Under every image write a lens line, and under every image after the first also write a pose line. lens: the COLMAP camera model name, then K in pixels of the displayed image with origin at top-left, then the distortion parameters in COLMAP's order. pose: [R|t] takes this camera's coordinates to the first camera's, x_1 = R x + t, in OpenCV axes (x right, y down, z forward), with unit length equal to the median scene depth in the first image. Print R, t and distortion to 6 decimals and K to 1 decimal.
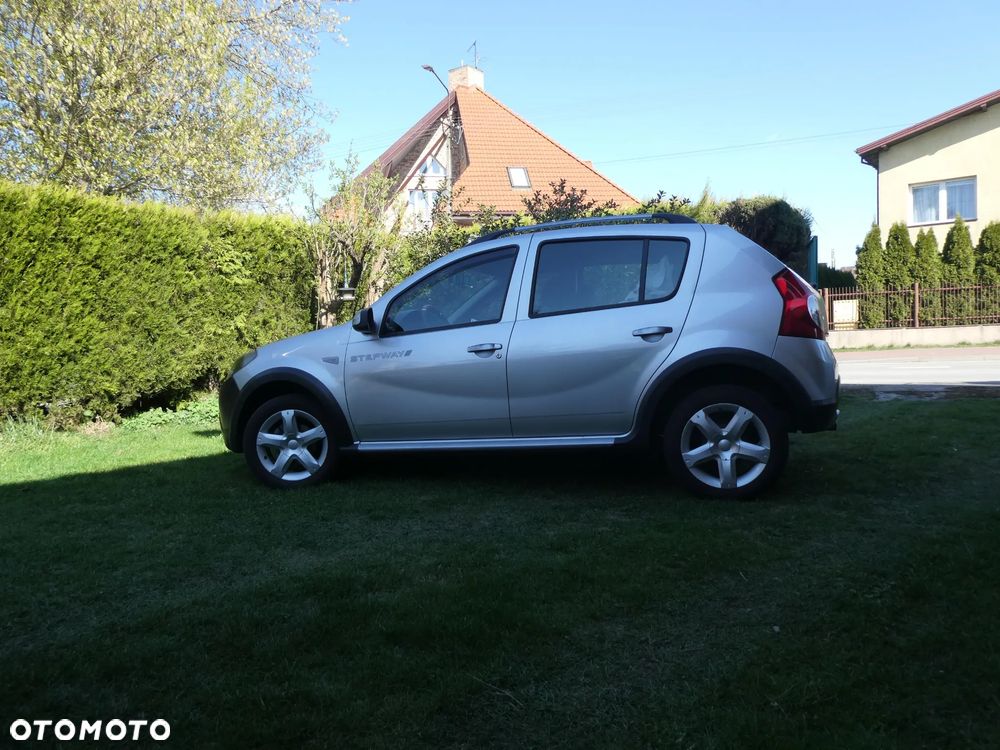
lens RADIAL K [[719.9, 0, 497.3], [0, 719.9, 365.3], [0, 0, 1]] dist [0.001410, -0.003194]
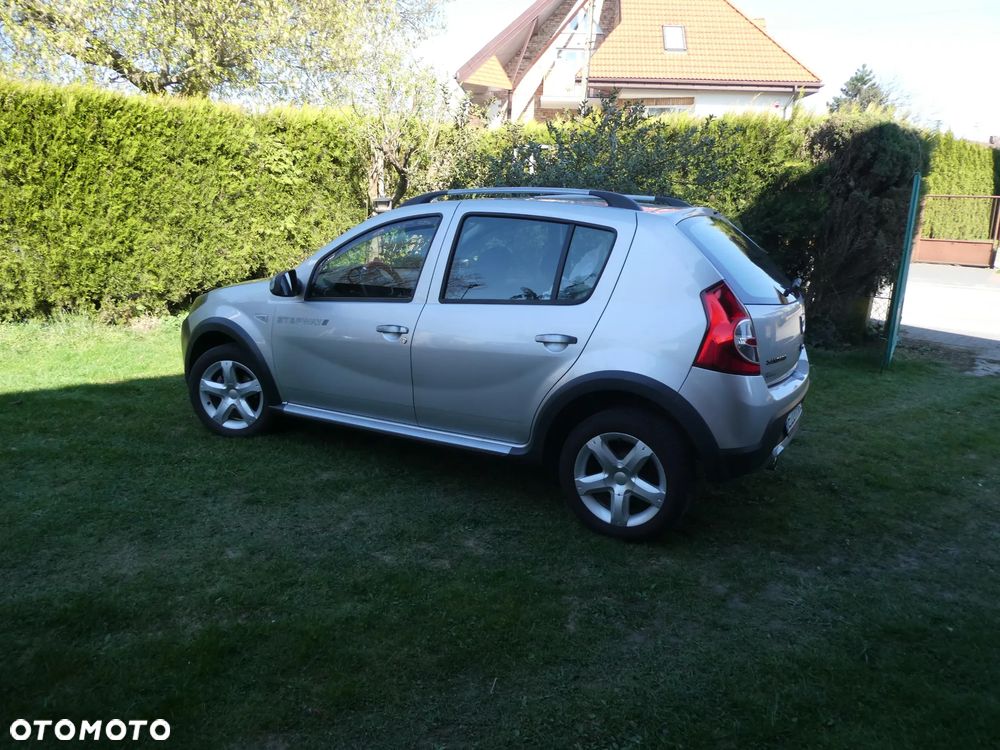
lens RADIAL K [[719.9, 0, 497.8], [0, 719.9, 364.6], [0, 0, 1]] dist [0.001410, -0.003194]
pose [[0.972764, 0.109435, -0.204339, 0.187645], [-0.068839, 0.978155, 0.196149, -0.103965], [0.221340, -0.176740, 0.959047, 0.085424]]
